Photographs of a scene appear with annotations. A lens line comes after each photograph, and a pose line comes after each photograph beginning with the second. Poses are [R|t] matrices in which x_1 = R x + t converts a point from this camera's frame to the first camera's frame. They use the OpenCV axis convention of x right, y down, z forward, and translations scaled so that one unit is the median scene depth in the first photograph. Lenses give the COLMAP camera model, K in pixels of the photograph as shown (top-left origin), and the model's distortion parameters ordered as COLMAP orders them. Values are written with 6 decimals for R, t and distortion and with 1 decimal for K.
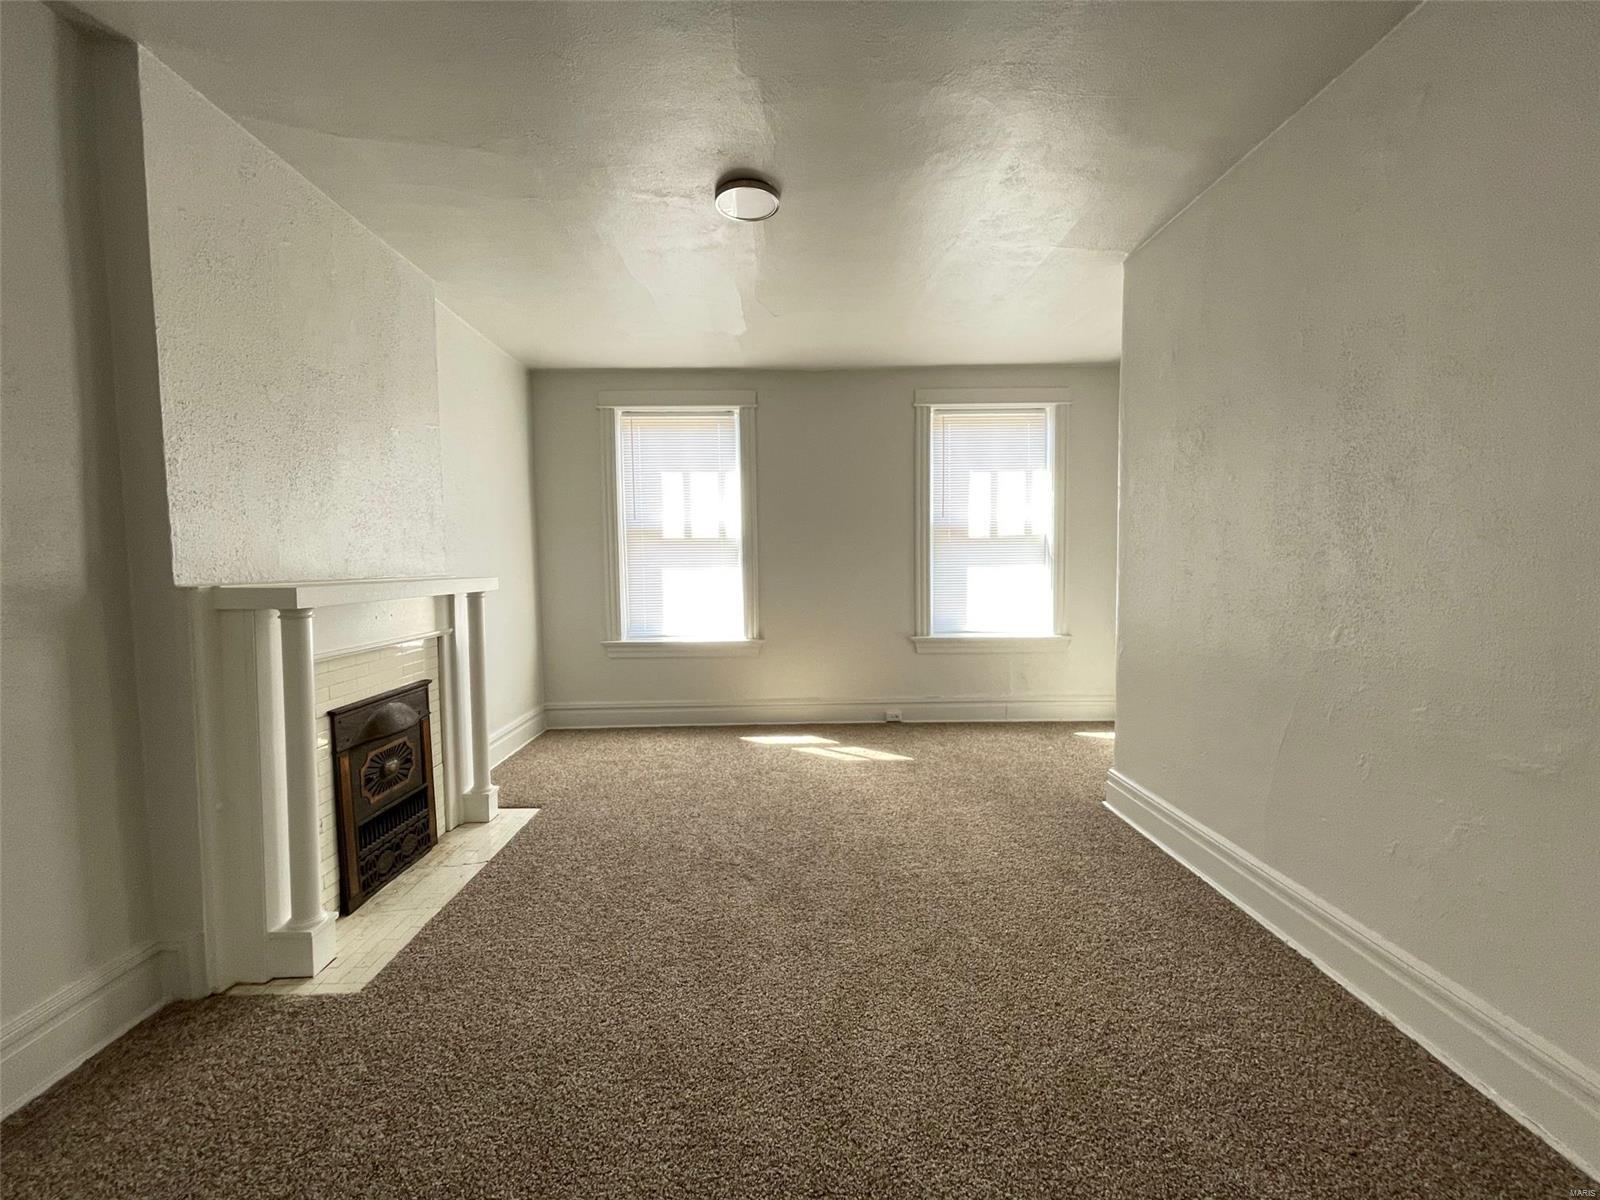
lens RADIAL K [[641.5, 0, 790.8], [0, 641.5, 599.1], [0, 0, 1]] dist [0.000734, 0.000318]
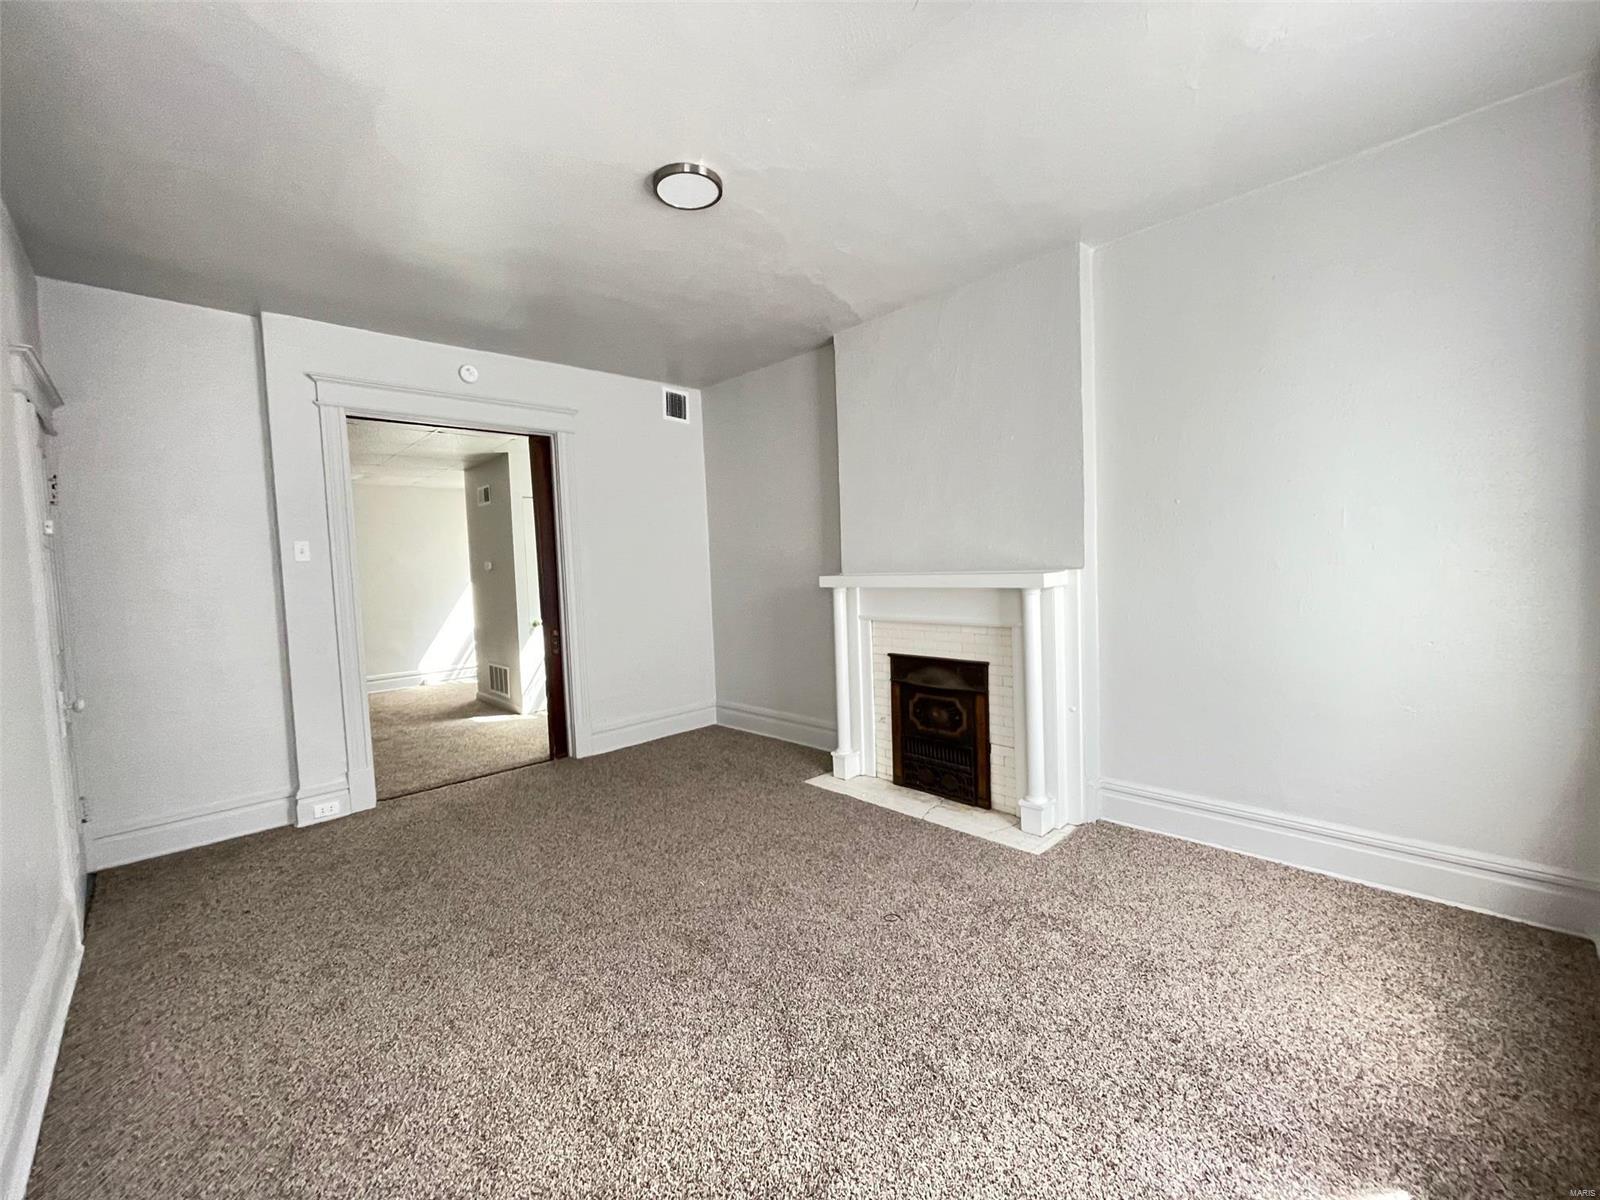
lens RADIAL K [[641.5, 0, 790.8], [0, 641.5, 599.1], [0, 0, 1]] dist [0.000734, 0.000318]
pose [[-0.720070, 0.075943, -0.689733, 0.463013], [0.002524, 0.994273, 0.106840, -0.109926], [0.693897, 0.075191, -0.716138, 1.614608]]
